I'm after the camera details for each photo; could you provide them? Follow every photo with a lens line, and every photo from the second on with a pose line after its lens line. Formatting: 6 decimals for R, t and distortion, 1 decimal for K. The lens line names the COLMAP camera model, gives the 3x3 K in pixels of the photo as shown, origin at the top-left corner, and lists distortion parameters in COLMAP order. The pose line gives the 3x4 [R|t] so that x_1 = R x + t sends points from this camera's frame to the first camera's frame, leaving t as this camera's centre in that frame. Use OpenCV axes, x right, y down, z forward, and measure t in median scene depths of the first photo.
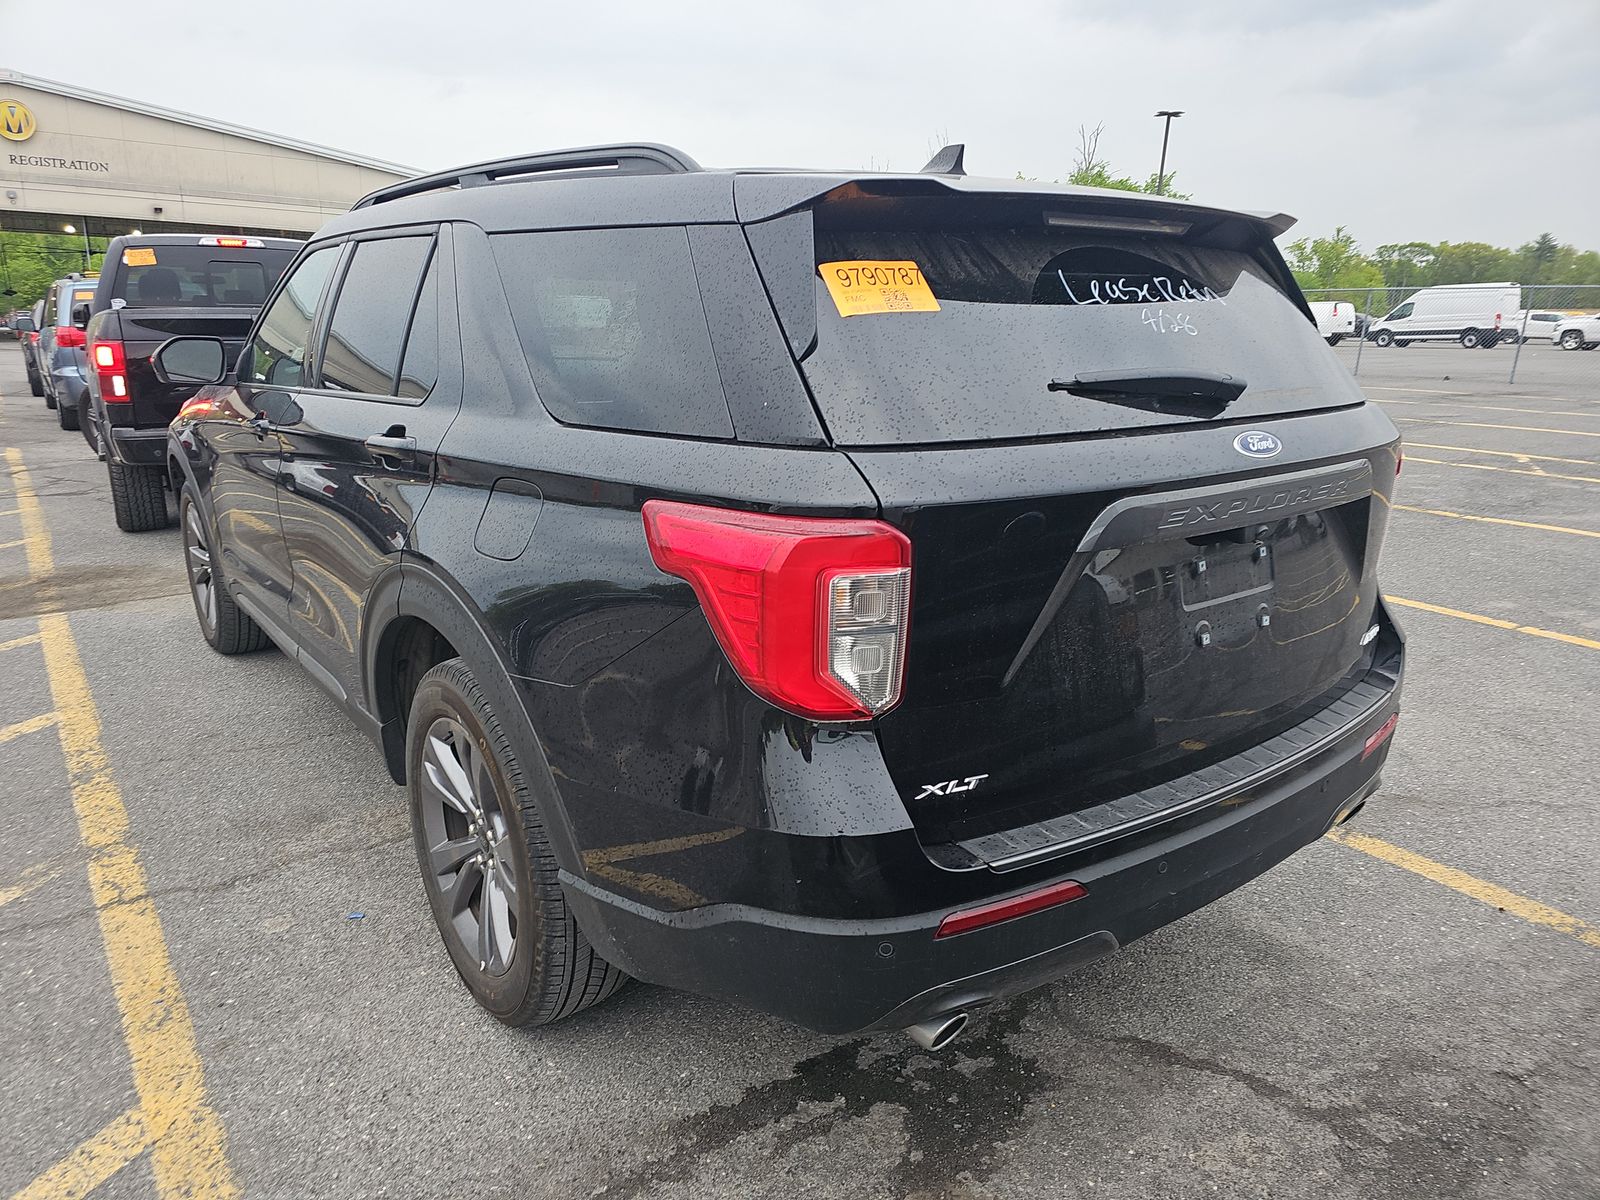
lens RADIAL K [[1060.8, 0, 800.0], [0, 1060.8, 600.0], [0, 0, 1]] dist [0.061014, -0.054283]
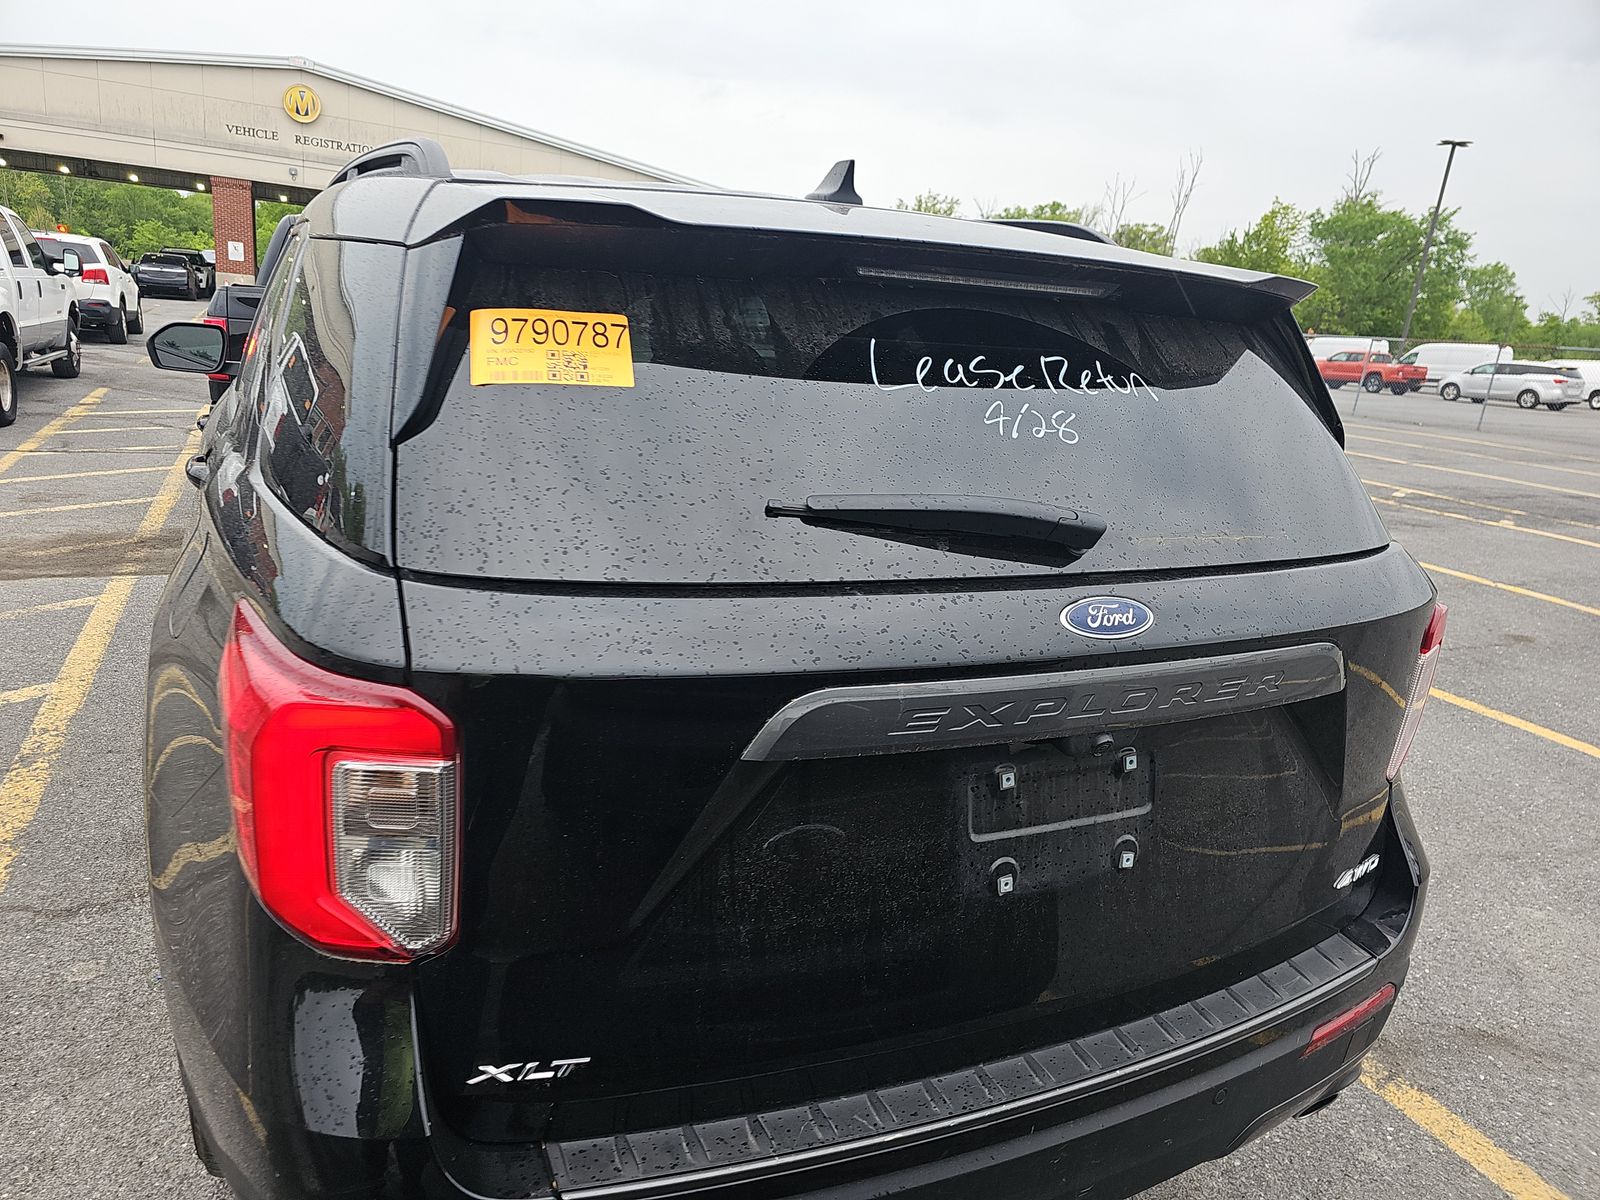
lens RADIAL K [[1060.8, 0, 800.0], [0, 1060.8, 600.0], [0, 0, 1]] dist [0.061014, -0.054283]
pose [[0.976780, 0.119130, -0.178068, 0.335604], [-0.120399, 0.992719, 0.003703, -0.127275], [0.177213, 0.017822, 0.984011, 0.280349]]
